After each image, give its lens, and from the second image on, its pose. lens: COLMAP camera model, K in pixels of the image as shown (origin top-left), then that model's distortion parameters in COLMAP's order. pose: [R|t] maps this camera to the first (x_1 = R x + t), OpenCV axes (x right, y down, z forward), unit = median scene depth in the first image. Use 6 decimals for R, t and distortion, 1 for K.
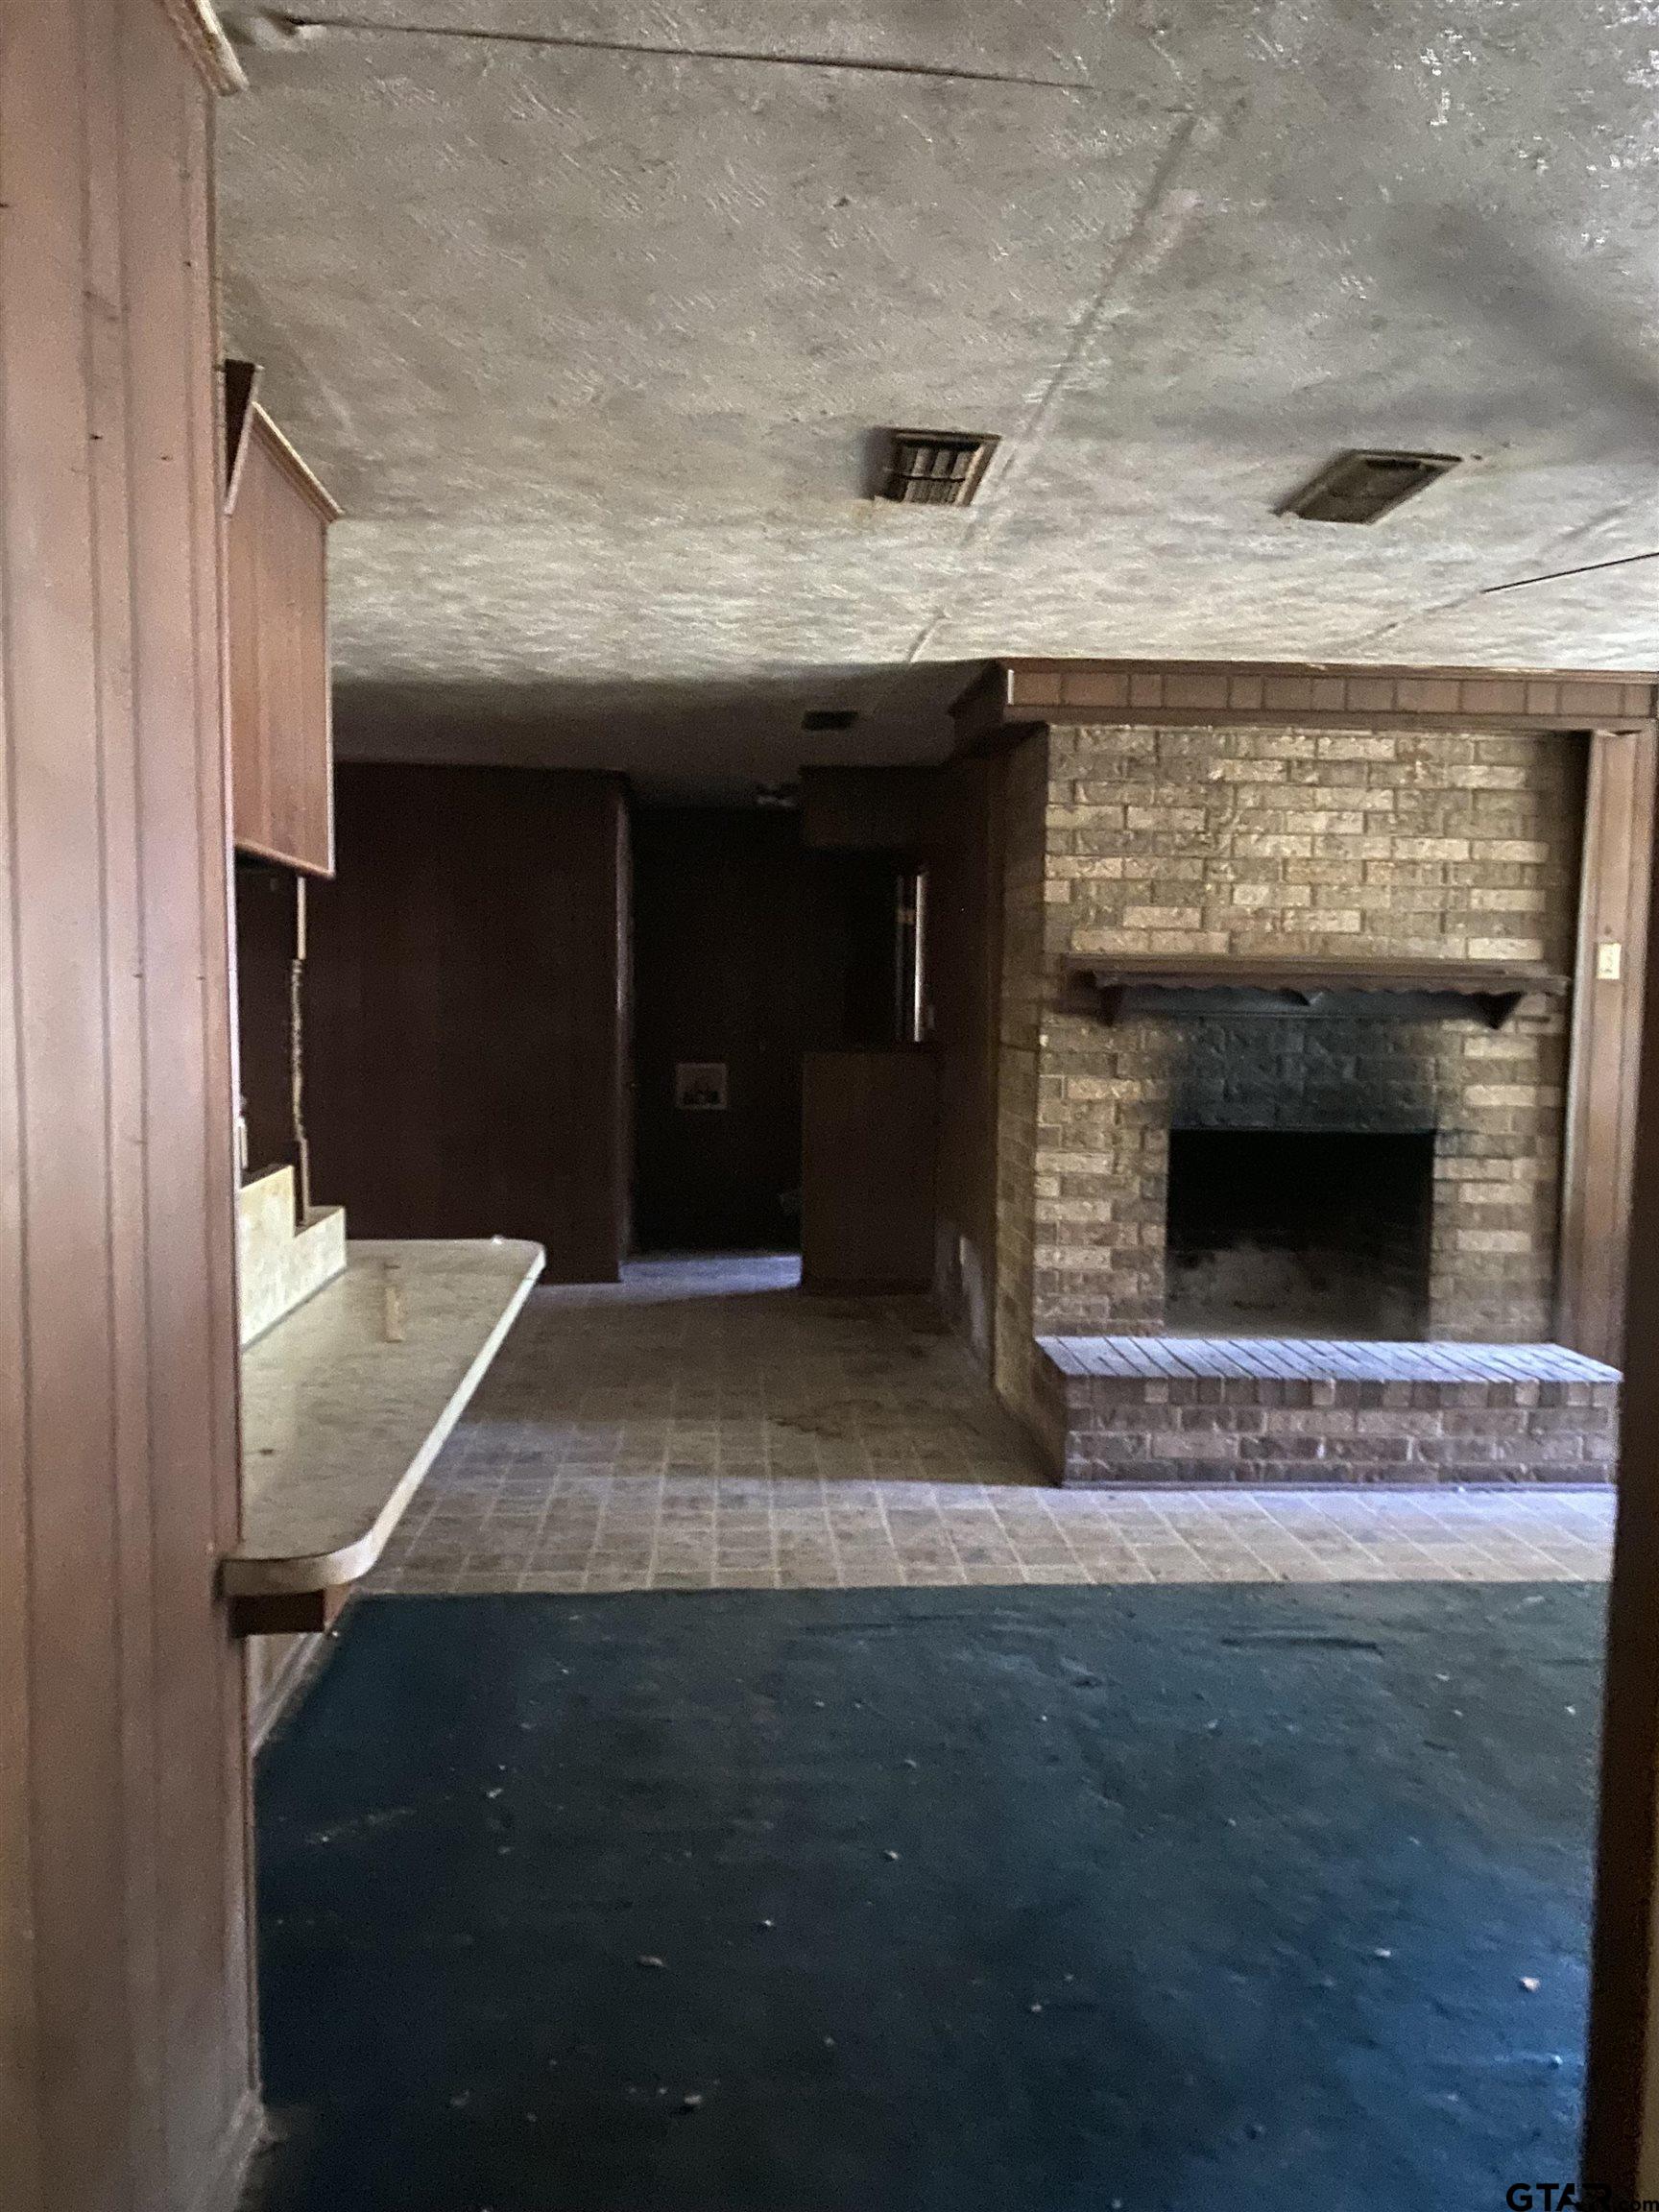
lens RADIAL K [[1649.4, 0, 829.5], [0, 1649.4, 1106.0], [0, 0, 1]] dist [0.027061, -0.001838]
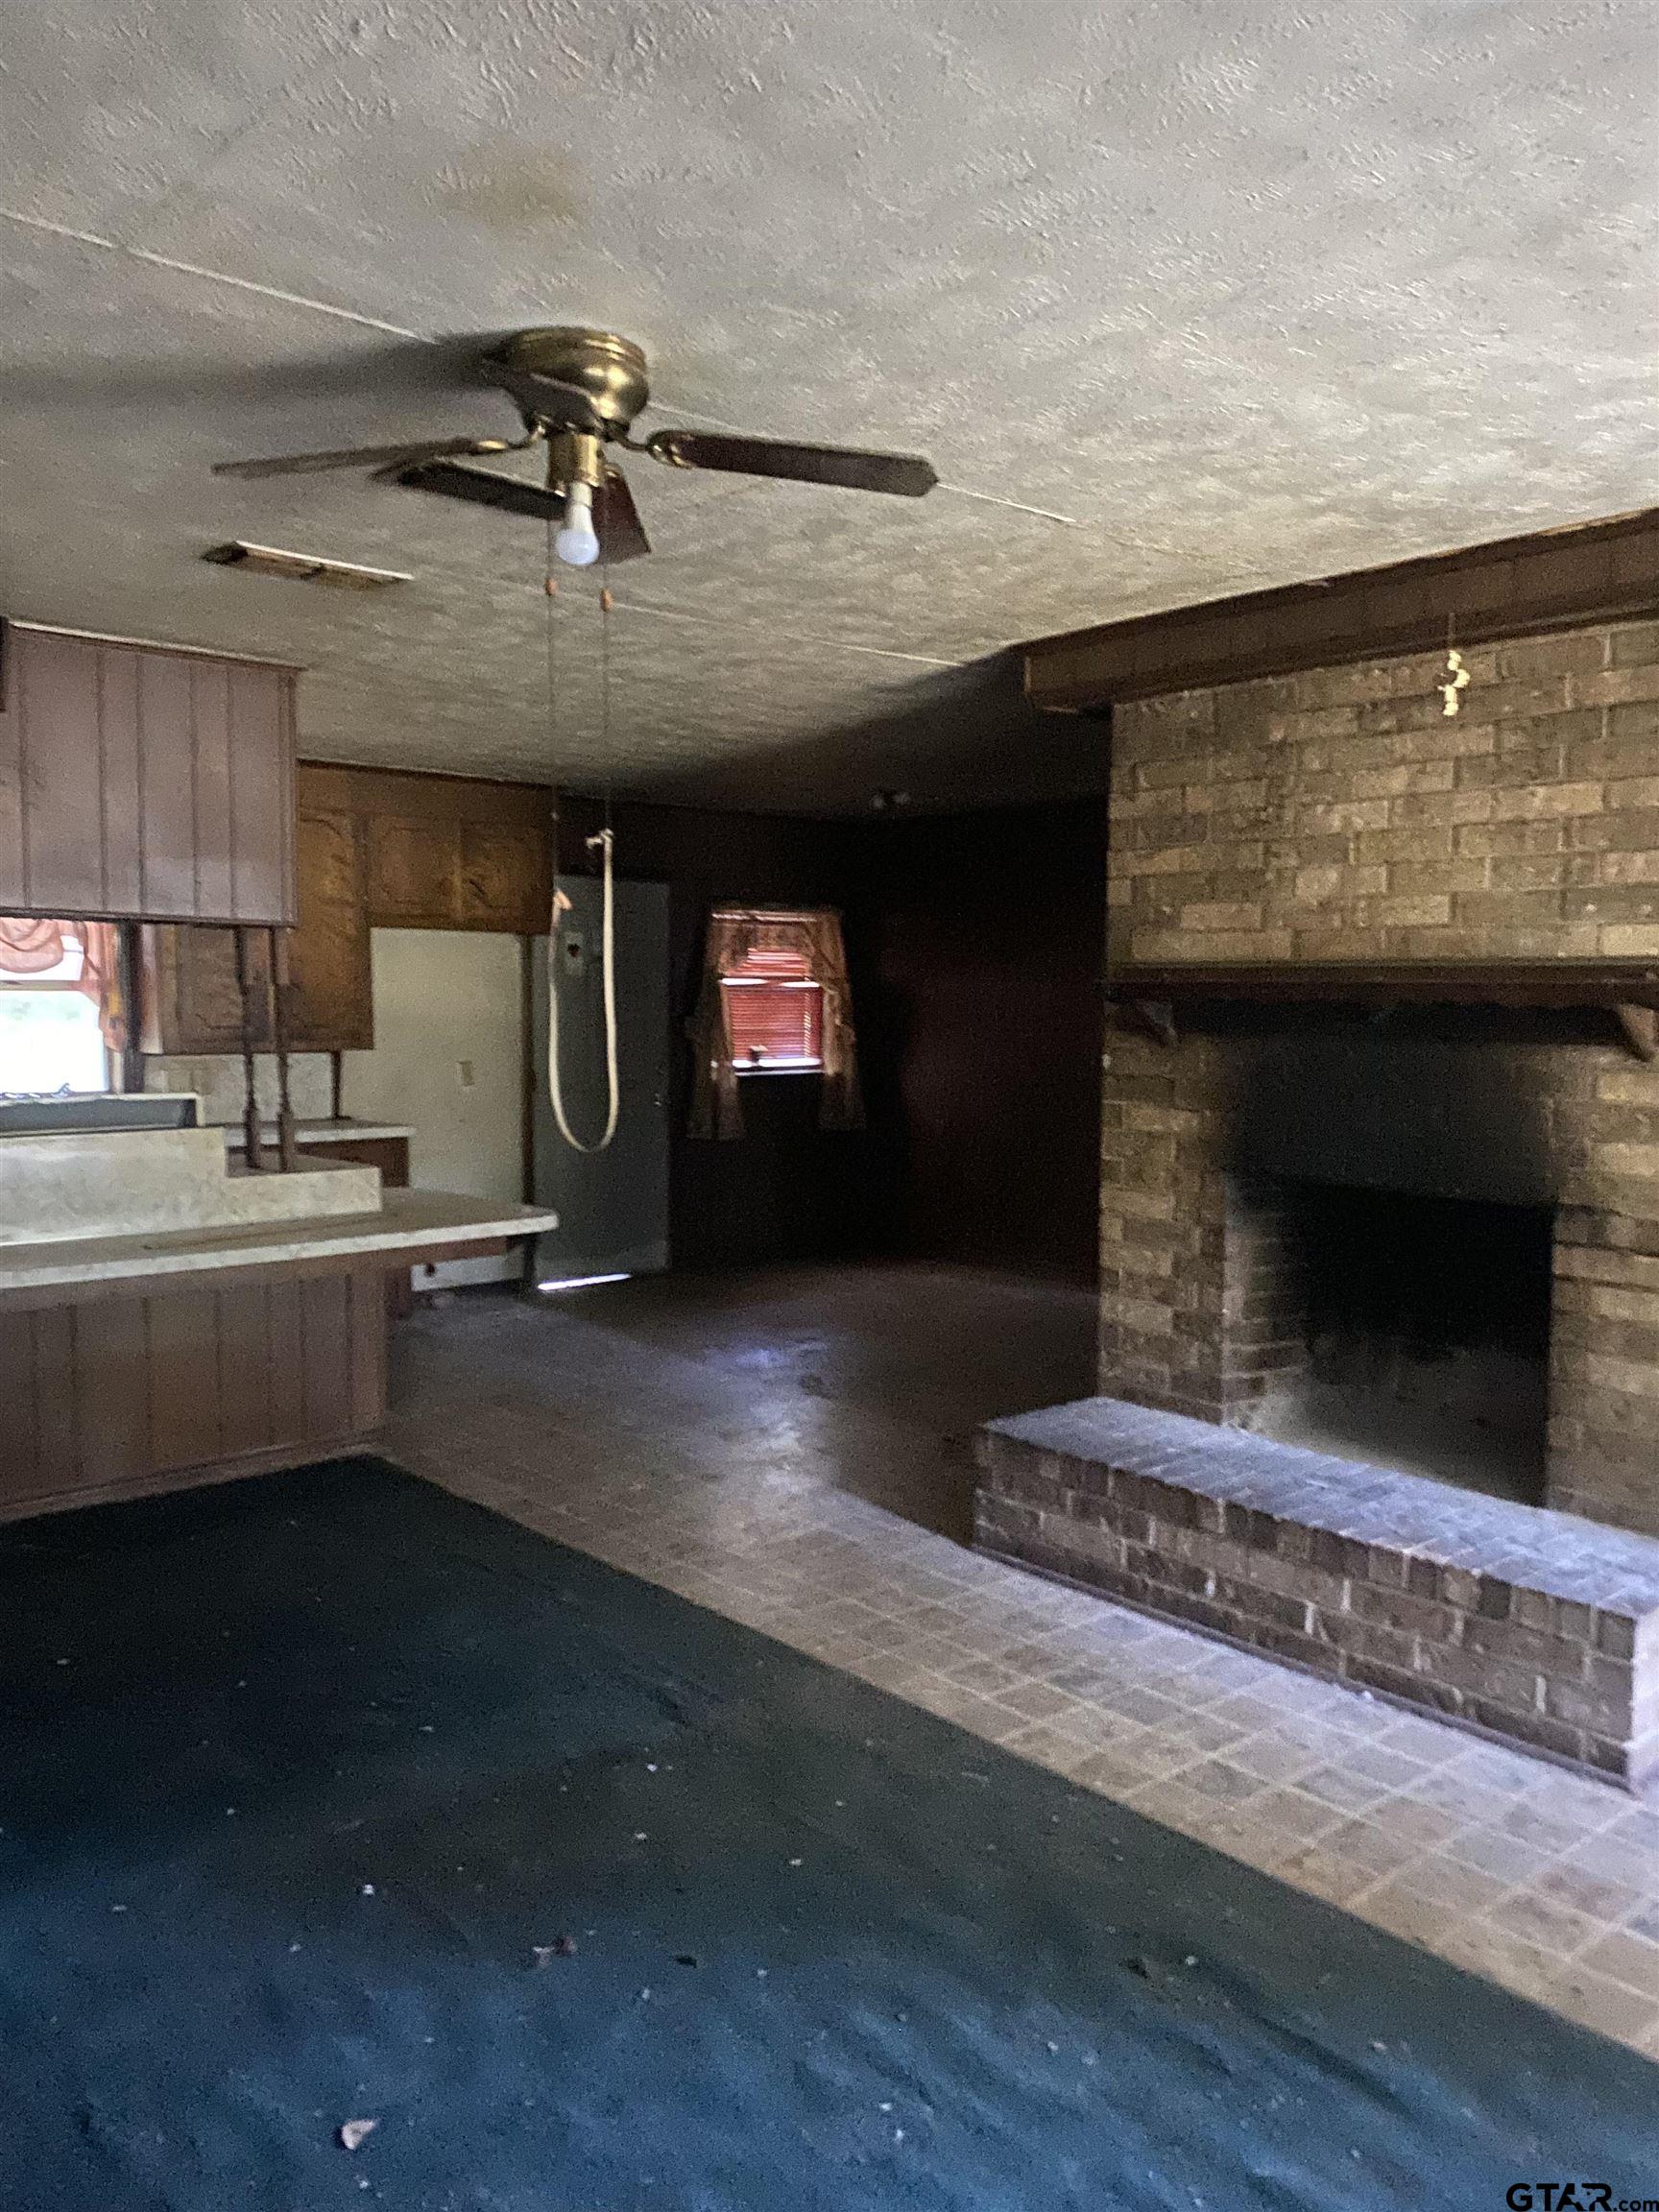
lens RADIAL K [[1649.4, 0, 829.5], [0, 1649.4, 1106.0], [0, 0, 1]] dist [0.027061, -0.001838]
pose [[0.620344, 0.044040, -0.783092, 0.732574], [-0.058773, 0.998225, 0.009581, -0.015577], [0.782125, 0.040081, 0.621832, 0.334979]]
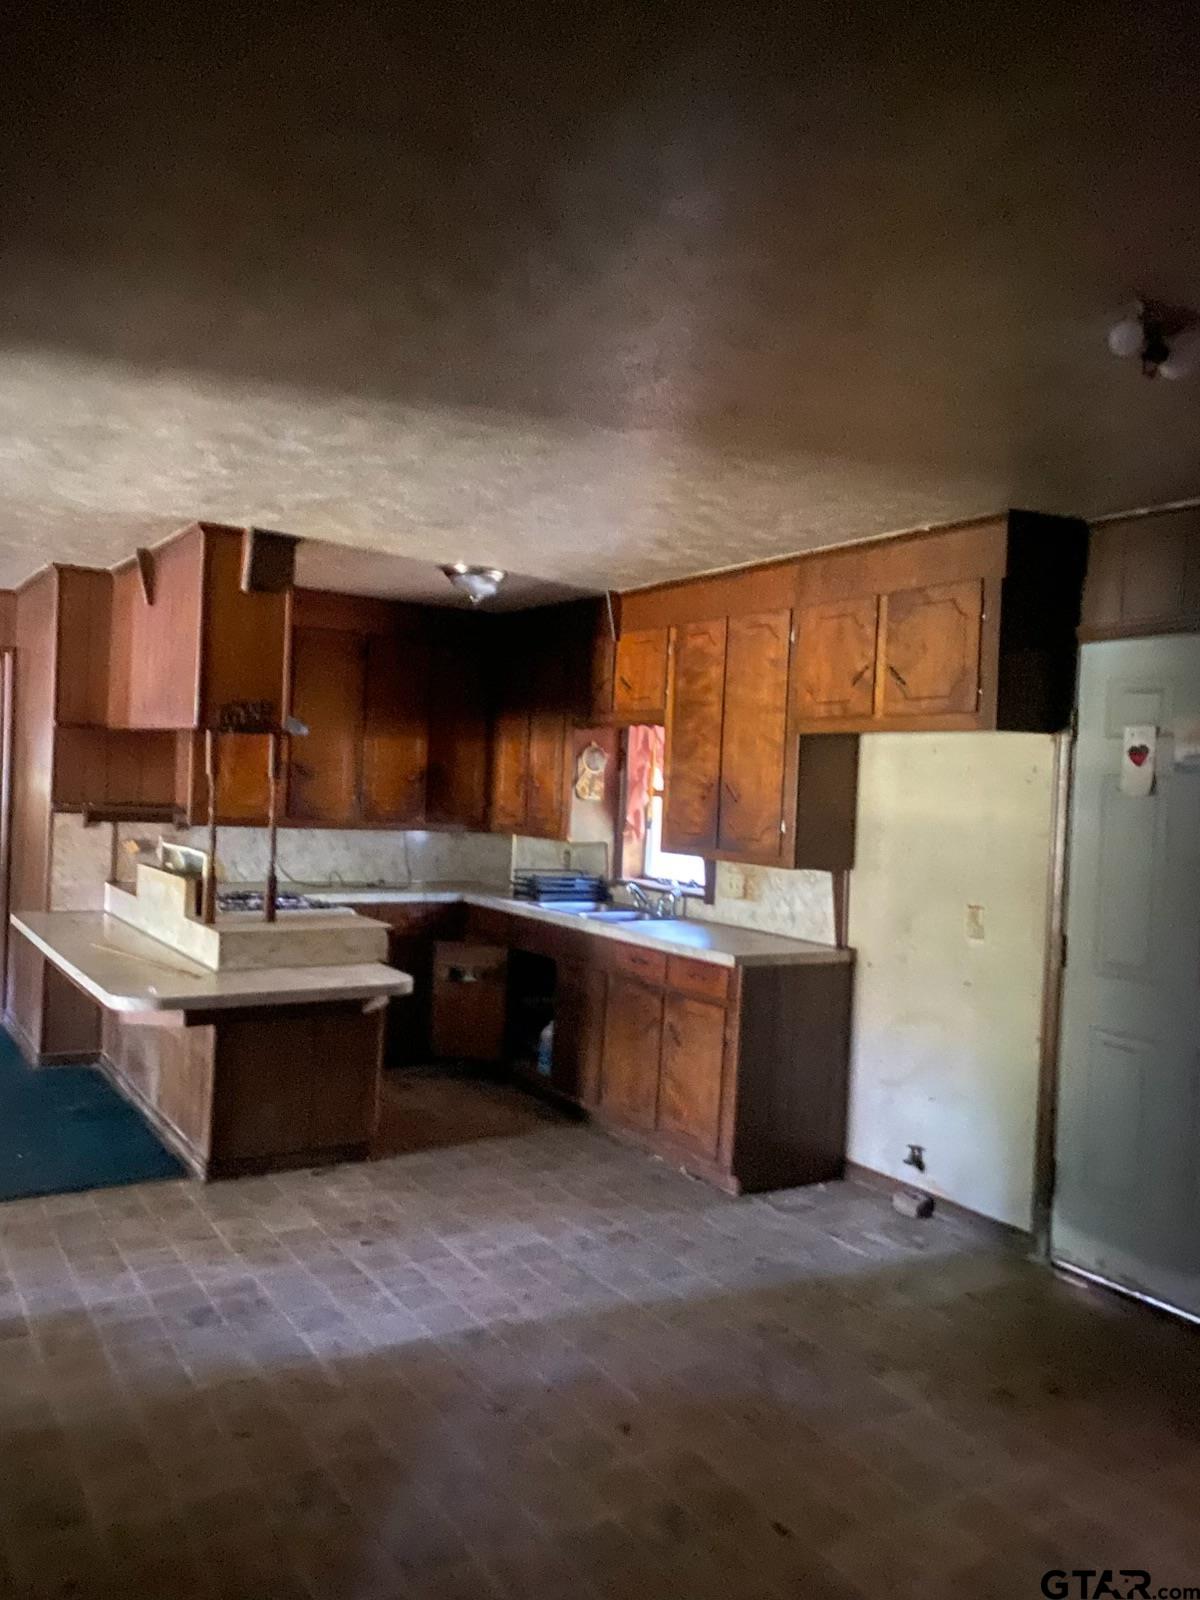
lens RADIAL K [[1193.0, 0, 600.0], [0, 1193.0, 800.0], [0, 0, 1]] dist [0.027061, -0.001838]
pose [[-0.871718, -0.035930, -0.488690, -0.037251], [-0.088211, 0.992522, 0.084376, -0.141171], [0.482003, 0.116660, -0.868368, 1.597589]]
